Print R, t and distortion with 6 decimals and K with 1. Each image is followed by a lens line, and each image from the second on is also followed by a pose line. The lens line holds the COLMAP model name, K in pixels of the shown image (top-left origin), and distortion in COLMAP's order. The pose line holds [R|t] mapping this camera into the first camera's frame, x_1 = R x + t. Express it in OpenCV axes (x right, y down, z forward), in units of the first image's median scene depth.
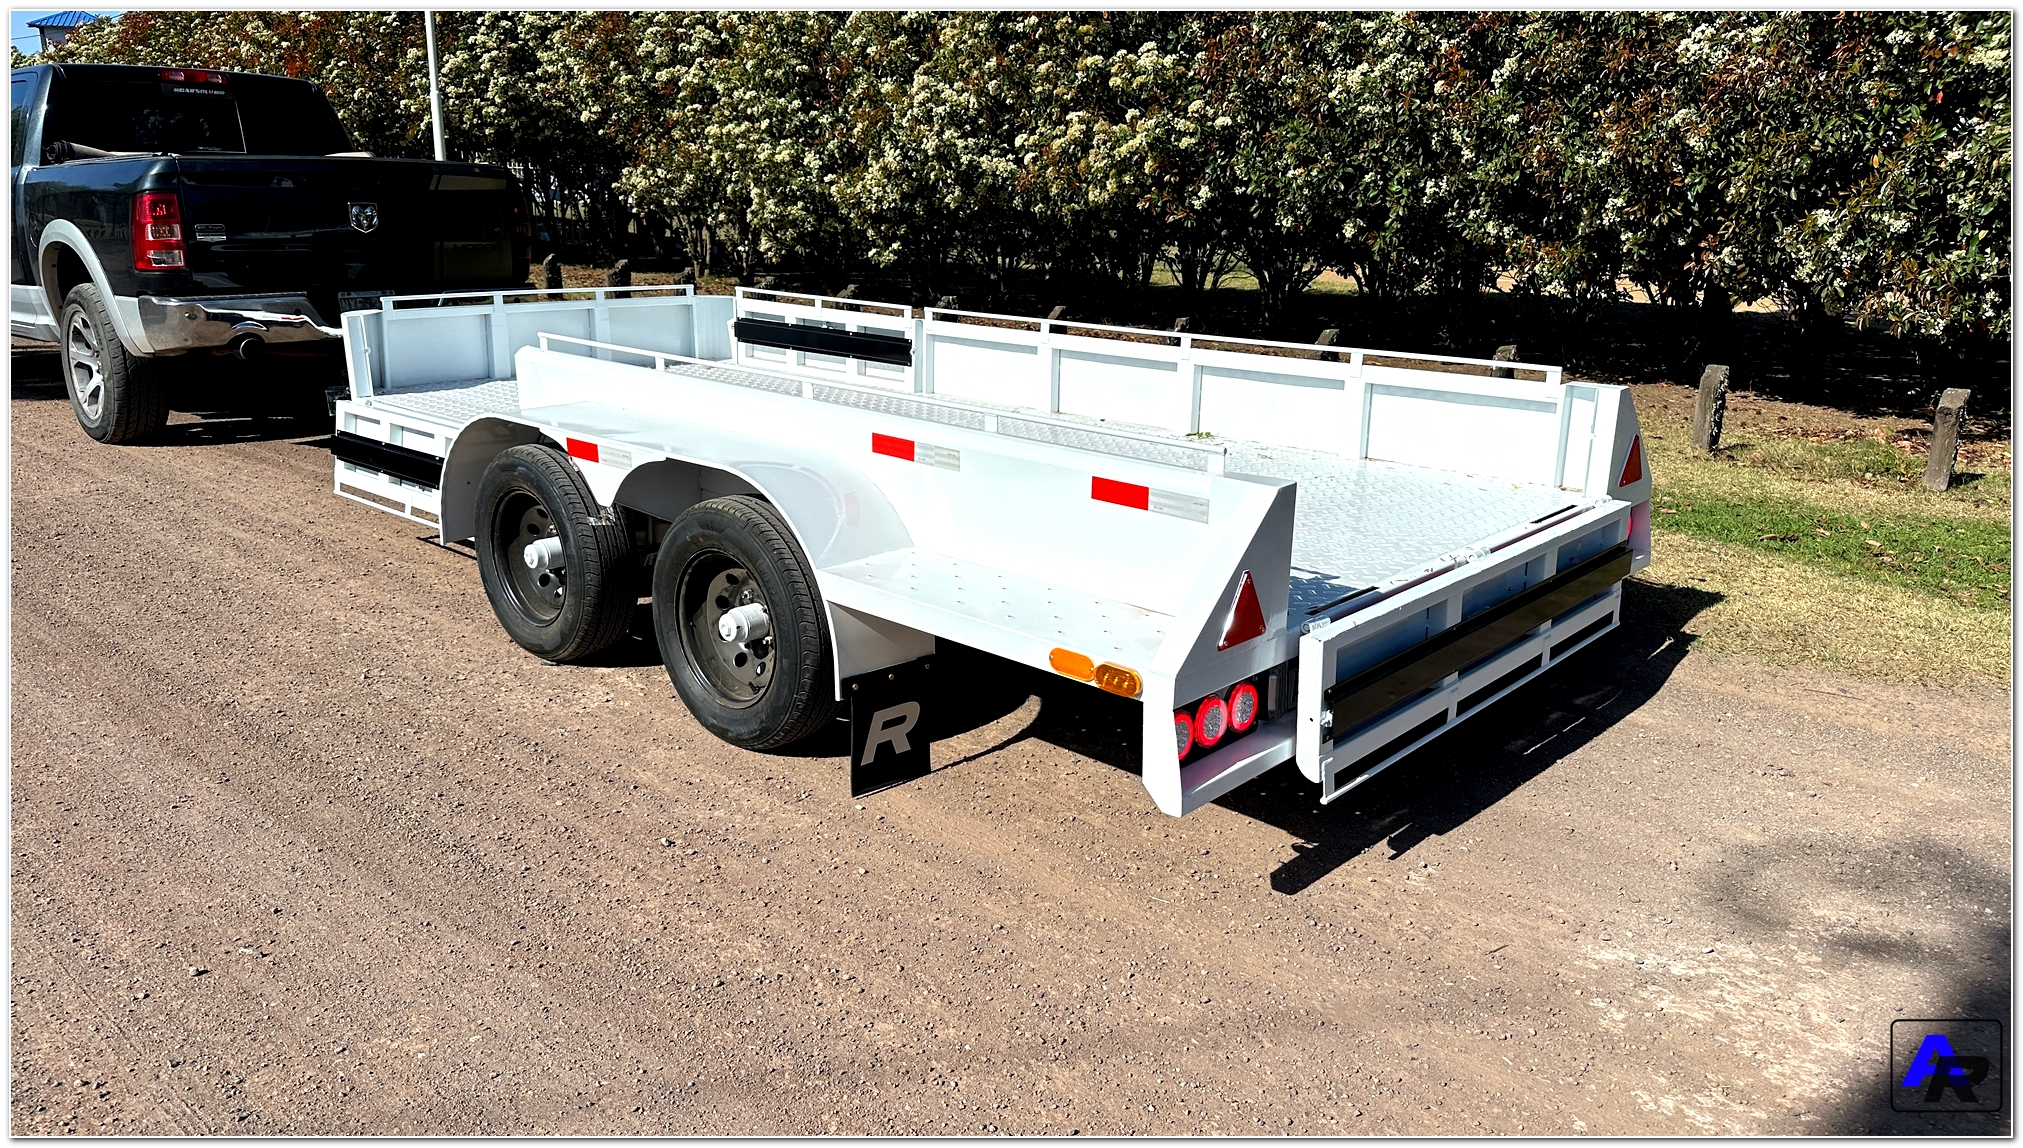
lens RADIAL K [[1401.1, 0, 1010.7], [0, 1401.1, 585.2], [0, 0, 1]] dist [0.074272, -0.091190]
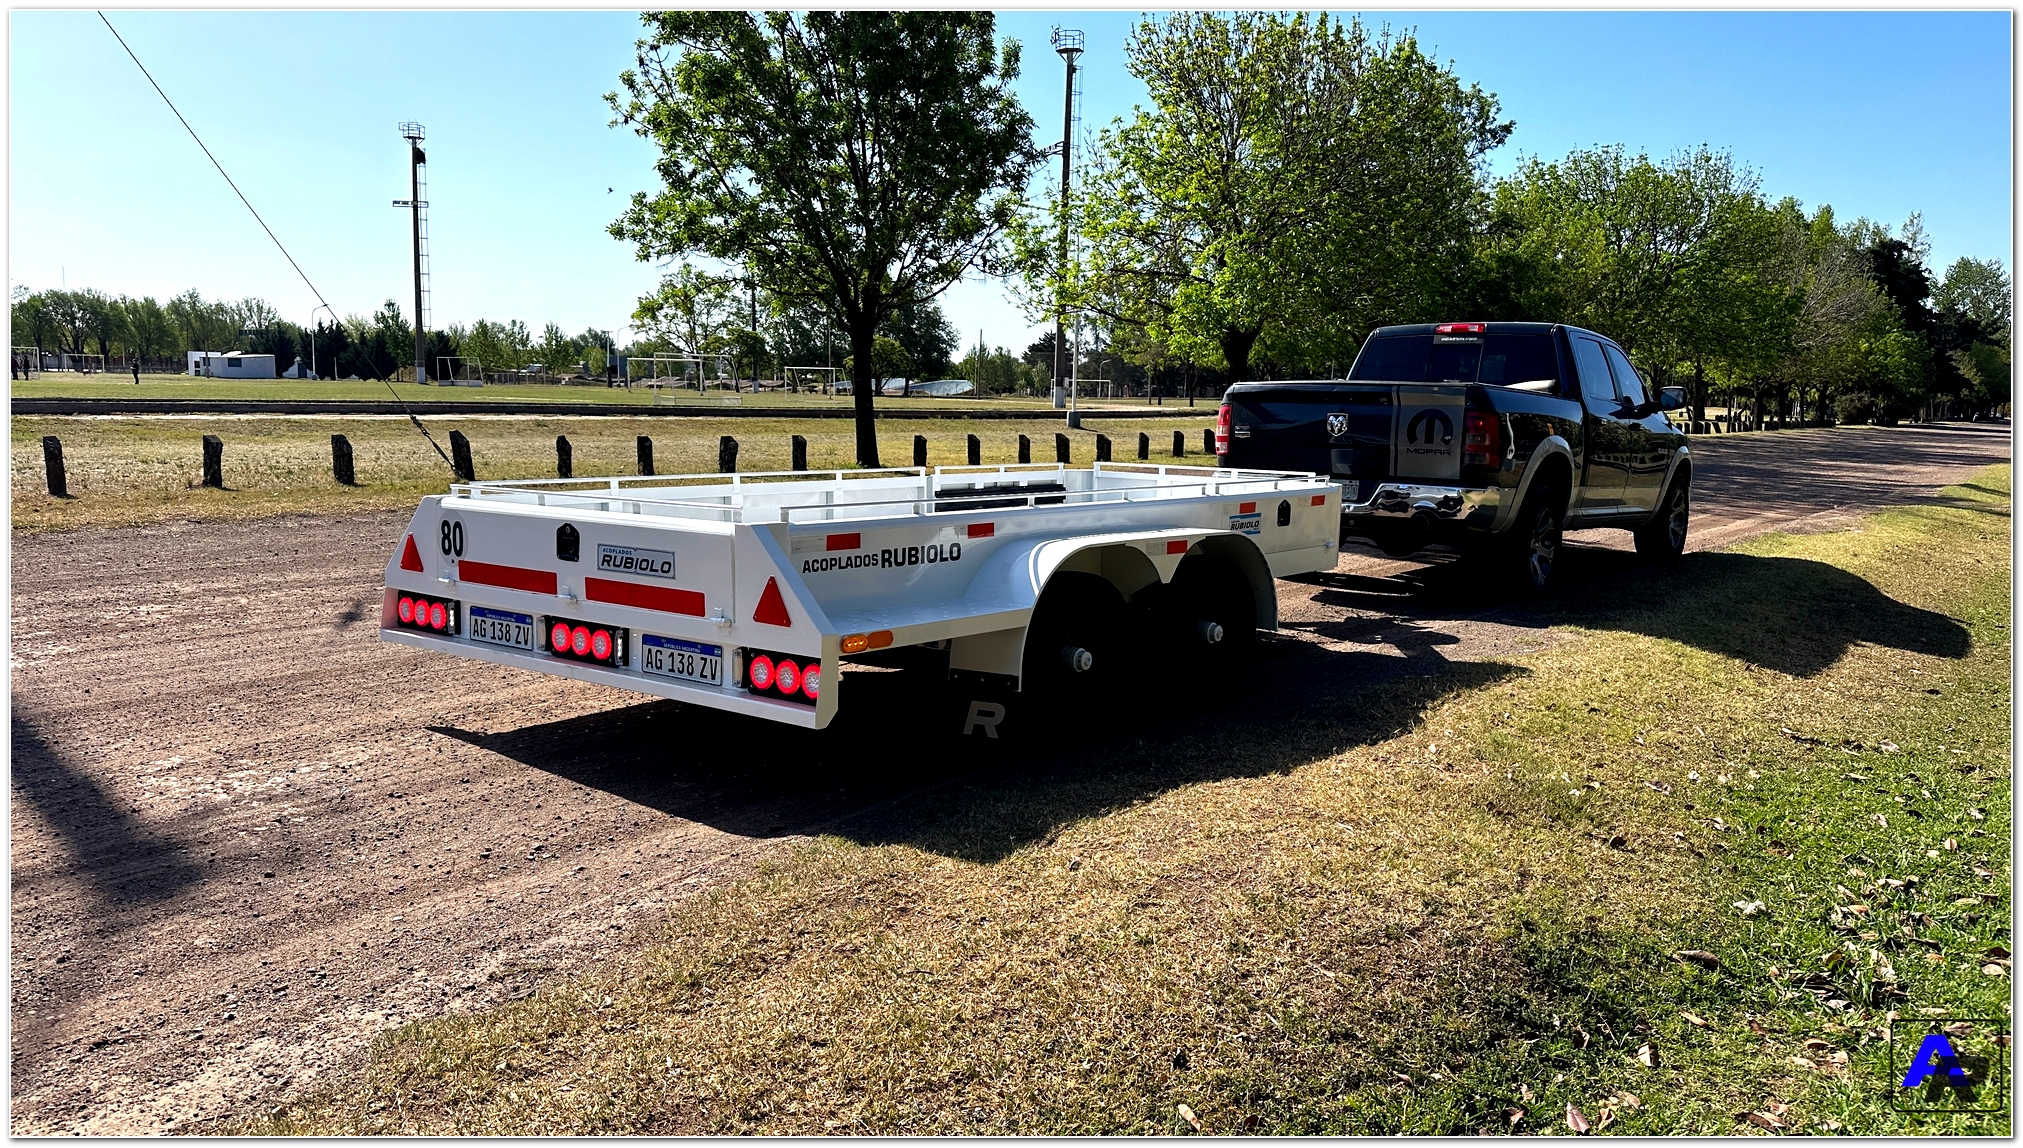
lens RADIAL K [[1401.1, 0, 1010.7], [0, 1401.1, 585.2], [0, 0, 1]] dist [0.074272, -0.091190]
pose [[0.067650, 0.111238, -0.991489, 0.639032], [-0.294627, 0.951674, 0.086669, -0.104752], [0.953215, 0.286256, 0.097155, 0.467556]]
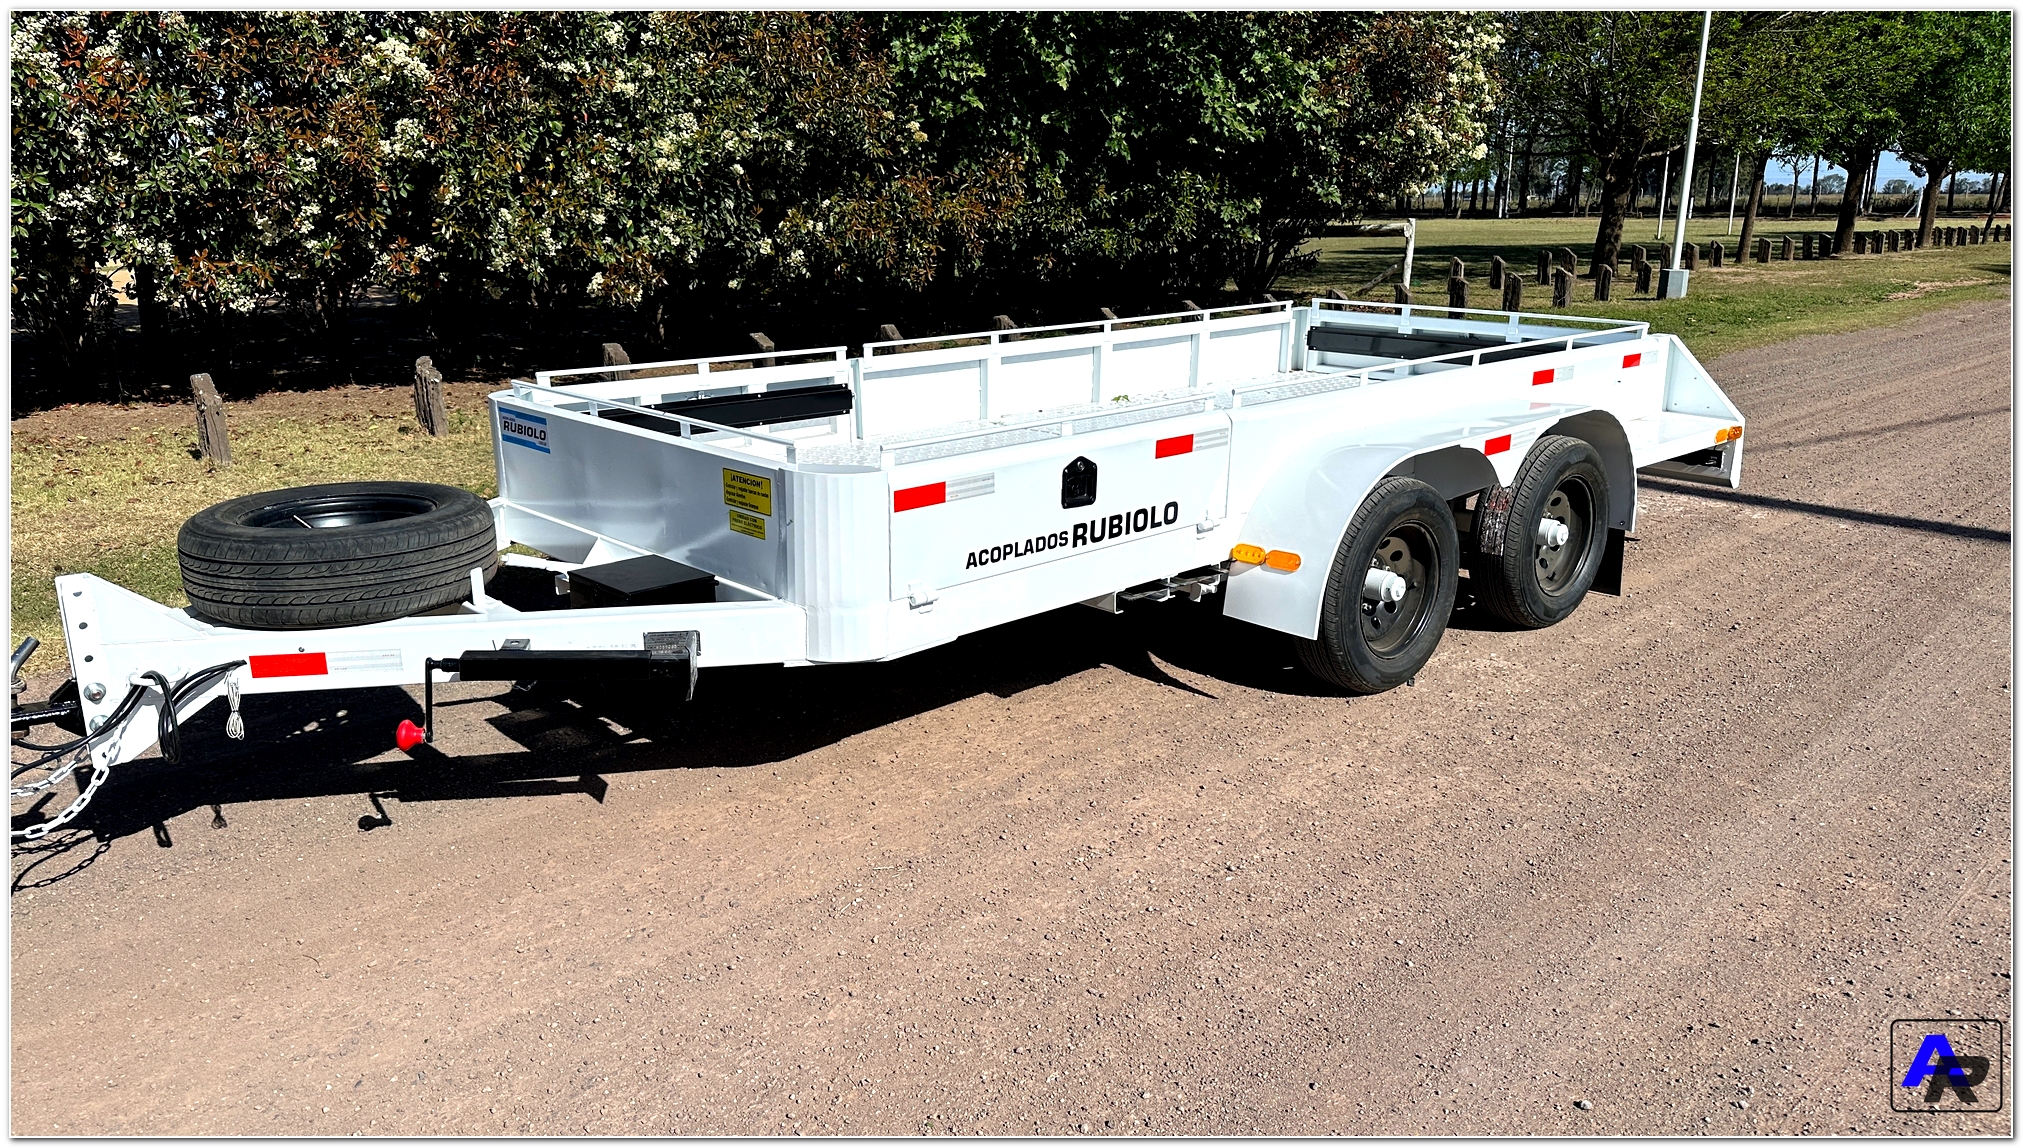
lens RADIAL K [[1401.1, 0, 1010.7], [0, 1401.1, 585.2], [0, 0, 1]] dist [0.074272, -0.091190]
pose [[0.085286, -0.289127, 0.953484, -0.588849], [0.281764, 0.924906, 0.255259, -0.159156], [-0.955686, 0.246888, 0.160347, 0.496186]]
